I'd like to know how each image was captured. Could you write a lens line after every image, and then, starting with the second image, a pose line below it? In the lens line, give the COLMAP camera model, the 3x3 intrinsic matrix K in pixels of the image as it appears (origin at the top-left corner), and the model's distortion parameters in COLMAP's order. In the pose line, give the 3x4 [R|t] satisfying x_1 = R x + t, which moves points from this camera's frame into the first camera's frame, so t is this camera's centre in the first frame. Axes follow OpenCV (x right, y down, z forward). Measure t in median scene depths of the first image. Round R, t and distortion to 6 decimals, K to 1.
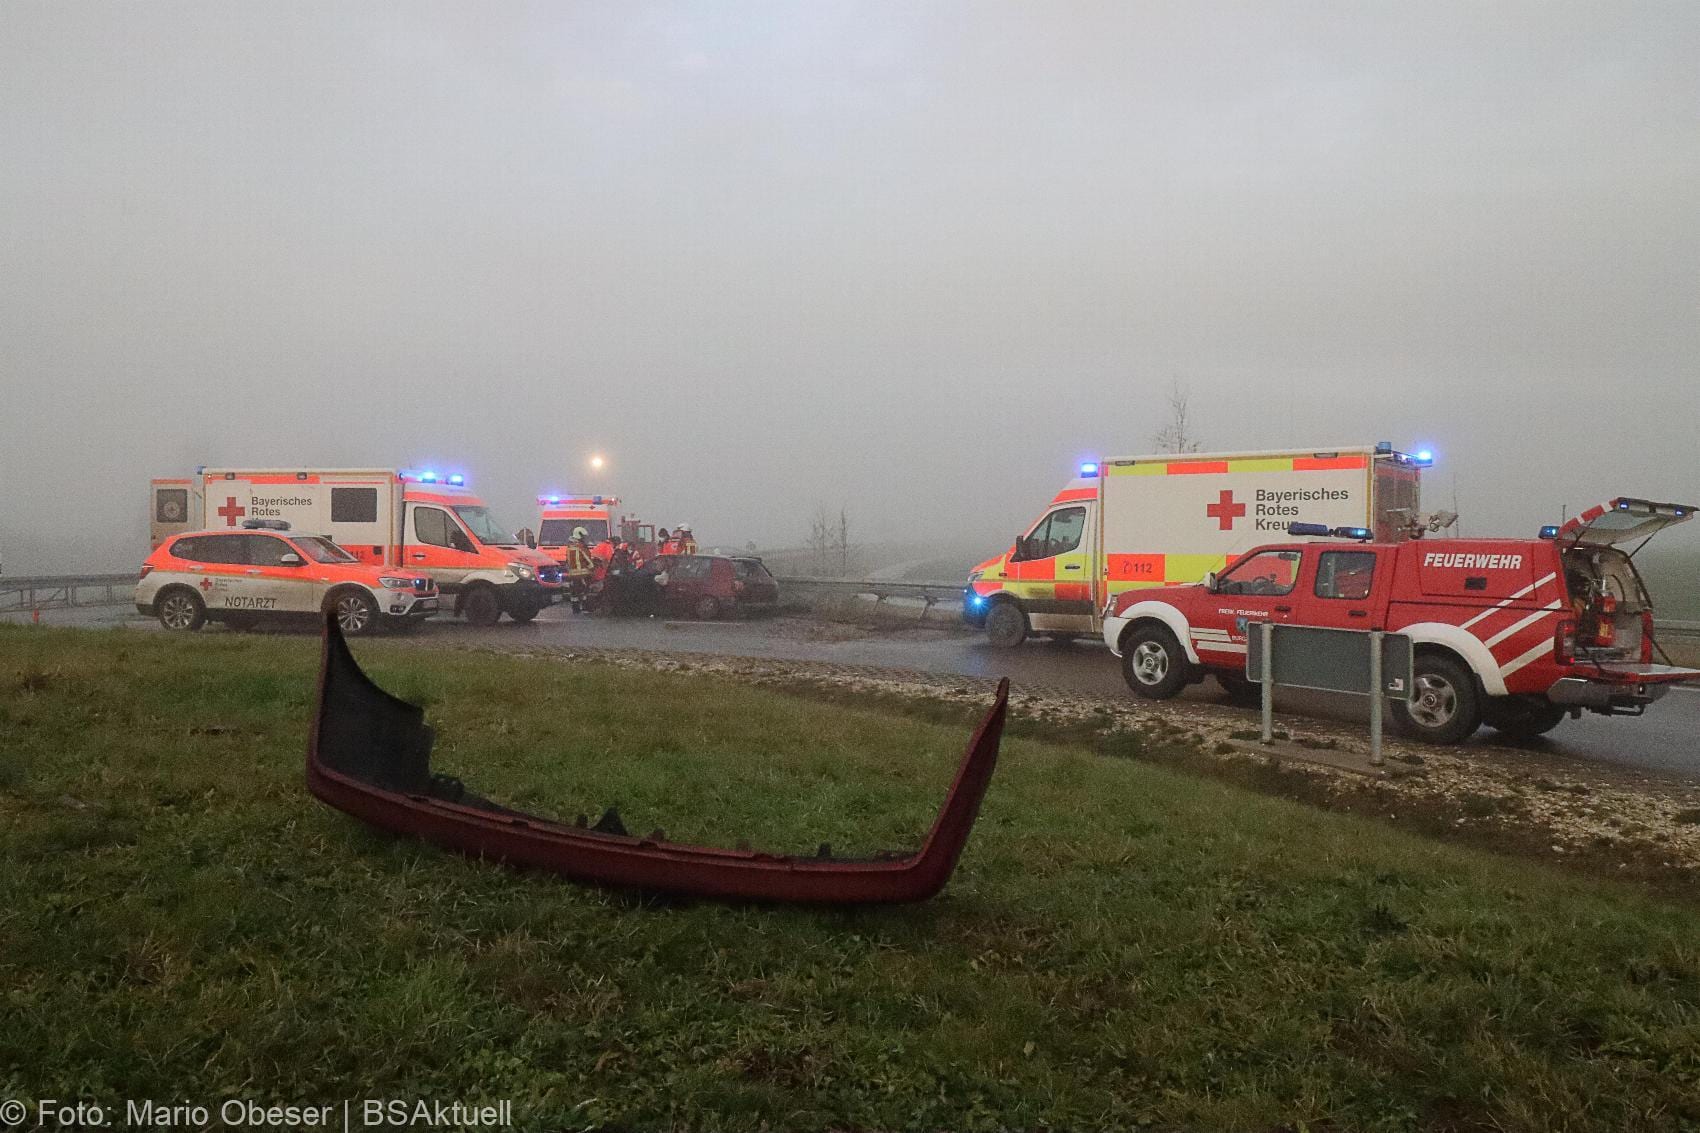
lens RADIAL K [[1361.9, 0, 849.1], [0, 1361.9, 566.5], [0, 0, 1]] dist [-0.001765, 0.014524]
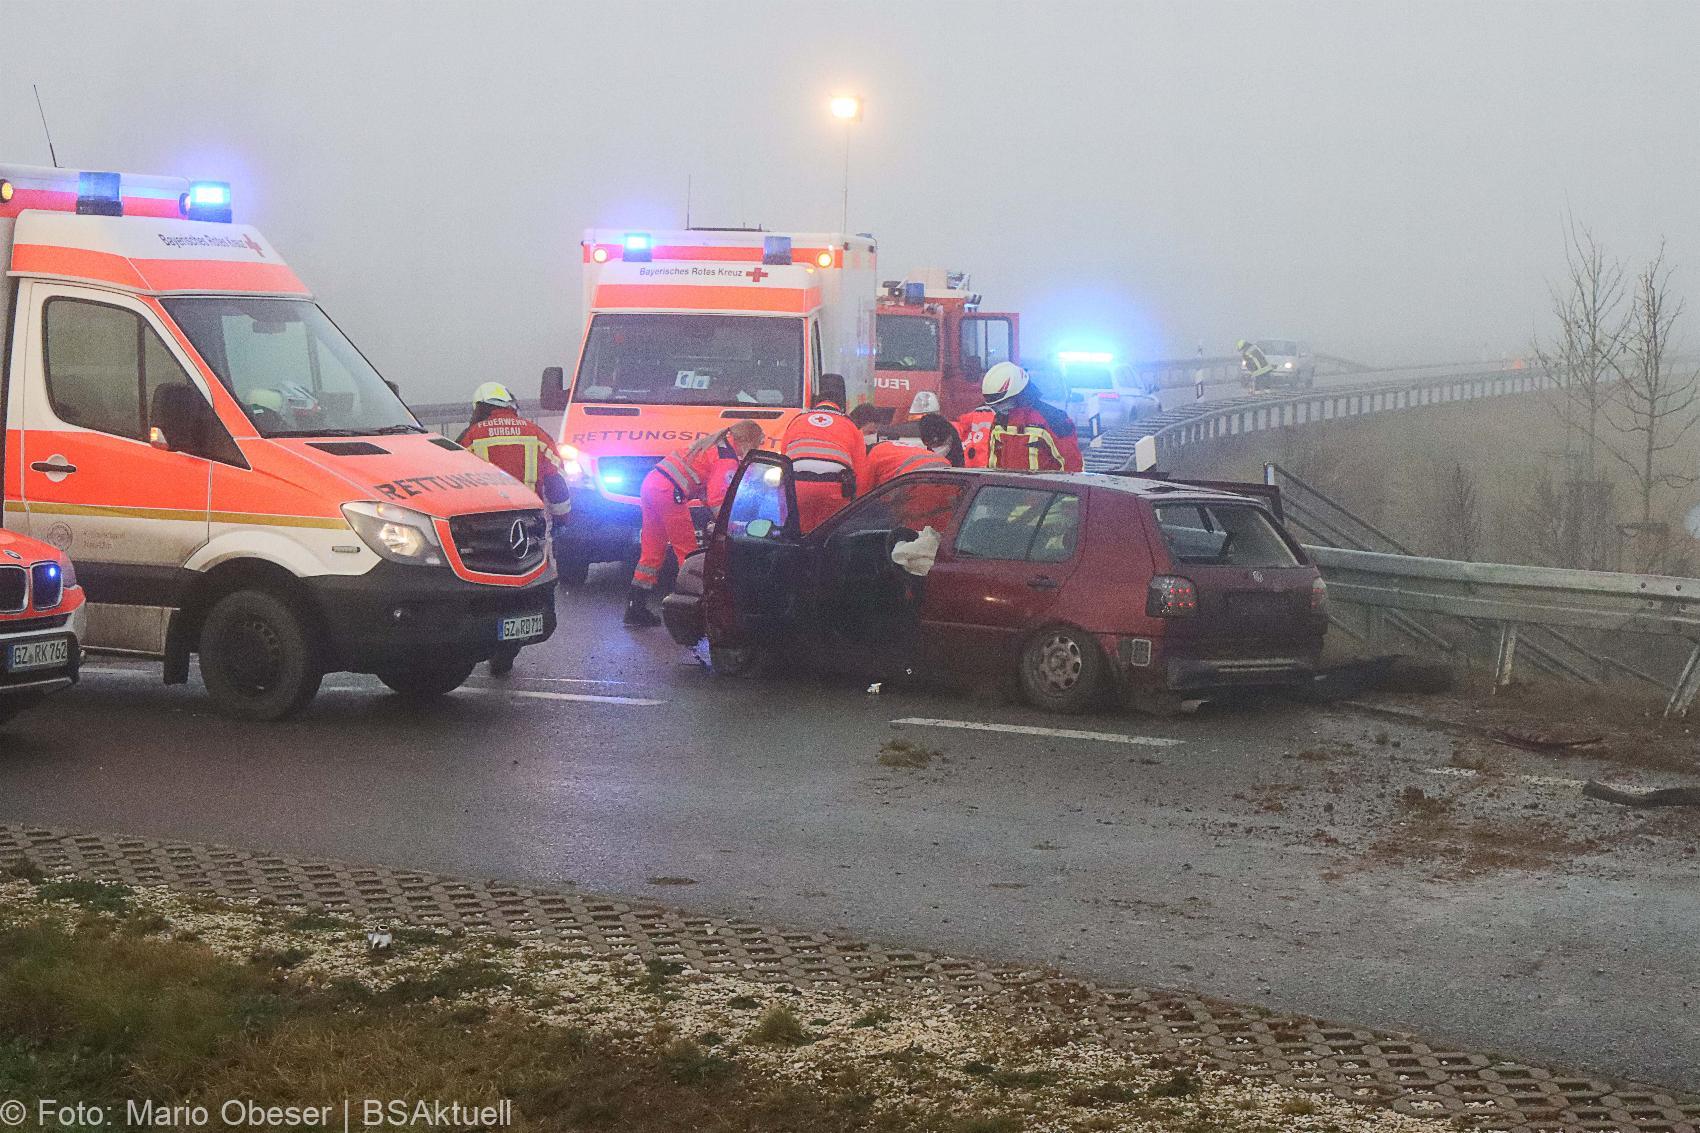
lens RADIAL K [[4063.5, 0, 834.3], [0, 4063.5, 567.7], [0, 0, 1]] dist [-0.008442, 0.000000]
pose [[0.976201, 0.033596, -0.214251, 0.039916], [-0.024189, 0.998631, 0.046380, -0.040485], [0.215516, -0.040094, 0.975677, 0.258461]]
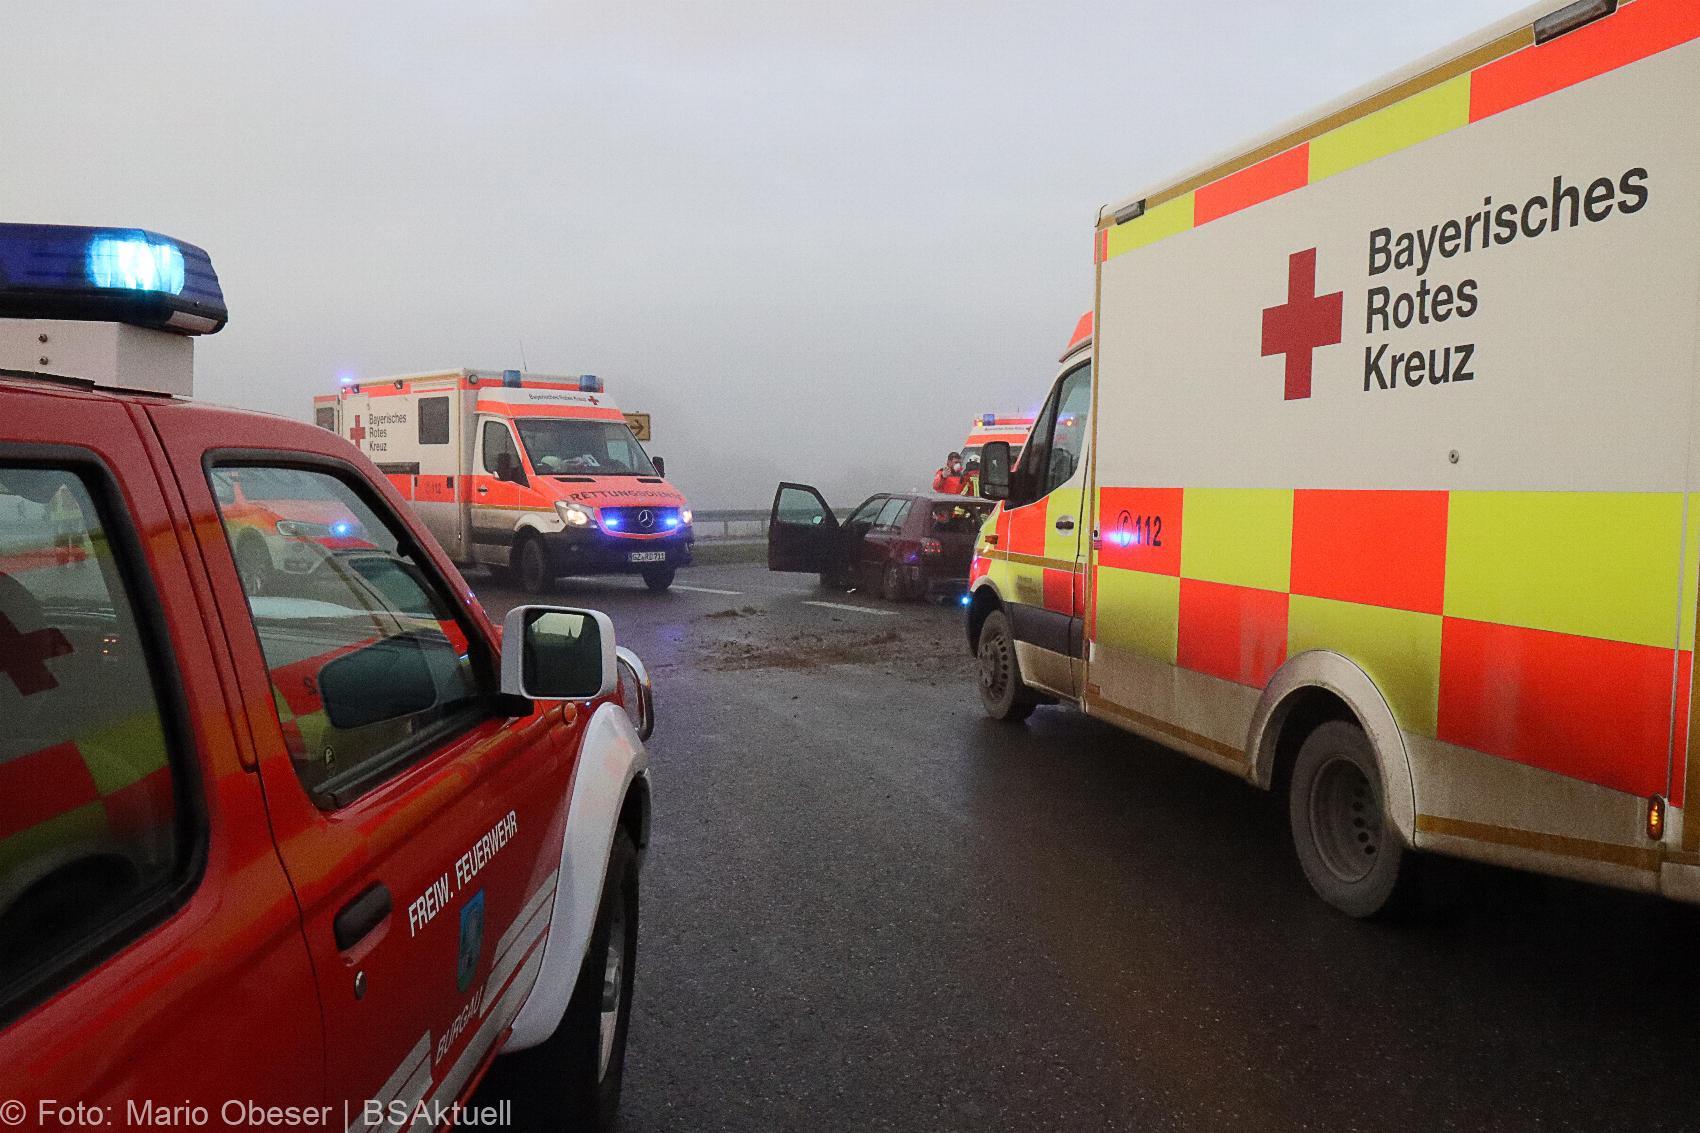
lens RADIAL K [[1404.4, 0, 853.4], [0, 1404.4, 568.0], [0, 0, 1]] dist [-0.019938, 0.047884]
pose [[0.779013, 0.041134, -0.625657, 0.385572], [-0.017272, 0.998875, 0.044165, -0.003988], [0.626770, -0.023599, 0.778847, 0.729107]]
